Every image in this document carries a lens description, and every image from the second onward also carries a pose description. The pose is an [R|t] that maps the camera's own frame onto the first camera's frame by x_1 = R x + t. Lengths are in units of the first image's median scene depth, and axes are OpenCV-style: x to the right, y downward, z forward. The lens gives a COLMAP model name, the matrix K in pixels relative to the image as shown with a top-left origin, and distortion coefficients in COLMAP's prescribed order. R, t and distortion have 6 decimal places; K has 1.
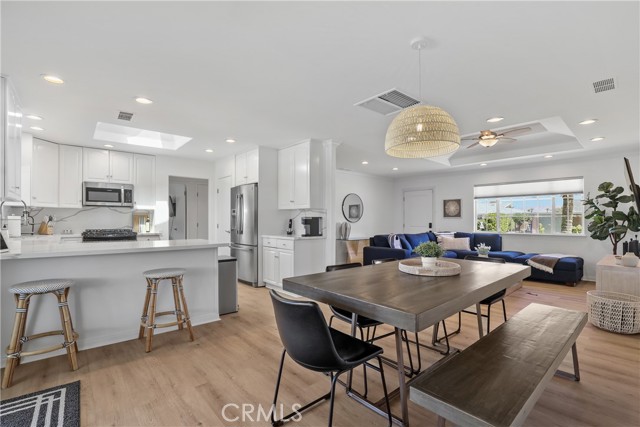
lens RADIAL K [[297.1, 0, 322.4], [0, 297.1, 217.4], [0, 0, 1]] dist [-0.026427, 0.001243]
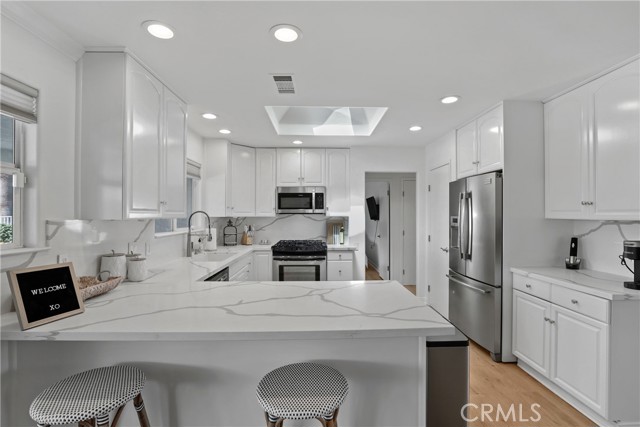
lens RADIAL K [[297.1, 0, 325.0], [0, 297.1, 218.2], [0, 0, 1]] dist [-0.026427, 0.001243]
pose [[0.773819, 0.005185, -0.633386, -0.126694], [0.008658, 0.999787, 0.018761, -0.041133], [0.633348, -0.020001, 0.773609, 0.377094]]
